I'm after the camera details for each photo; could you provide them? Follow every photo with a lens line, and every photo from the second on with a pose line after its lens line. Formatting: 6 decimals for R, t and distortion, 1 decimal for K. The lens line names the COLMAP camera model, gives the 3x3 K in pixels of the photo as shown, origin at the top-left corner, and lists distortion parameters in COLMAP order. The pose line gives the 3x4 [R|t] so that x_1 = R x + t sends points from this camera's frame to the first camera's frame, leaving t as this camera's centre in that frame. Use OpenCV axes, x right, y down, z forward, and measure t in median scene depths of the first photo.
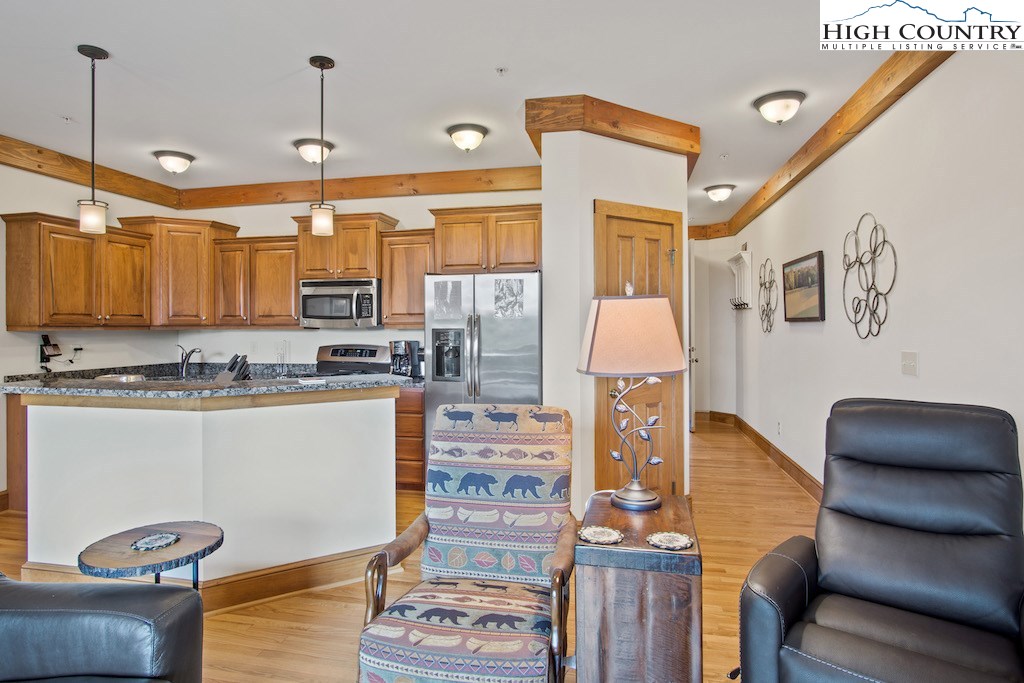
lens RADIAL K [[544.9, 0, 508.6], [0, 544.9, 334.2], [0, 0, 1]] dist [-0.025438, 0.004702]
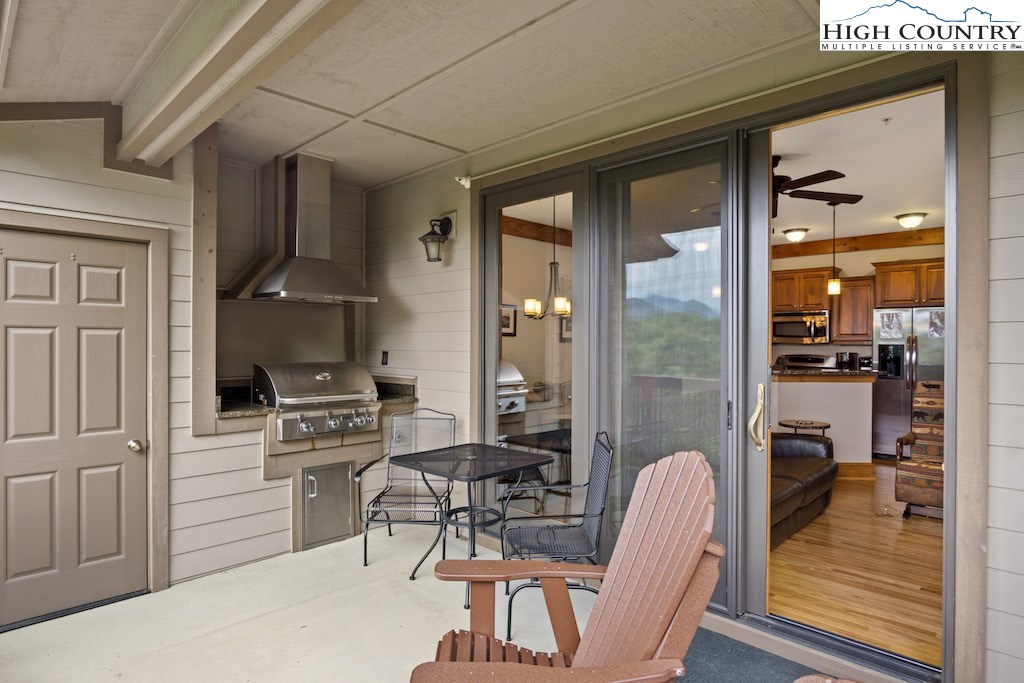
lens RADIAL K [[561.8, 0, 518.1], [0, 561.8, 346.4], [0, 0, 1]] dist [-0.022761, 0.004149]
pose [[0.840313, 0.017206, -0.541829, -0.141822], [-0.022621, 0.999739, -0.003335, 0.022622], [0.541629, 0.015059, 0.840482, -0.839091]]
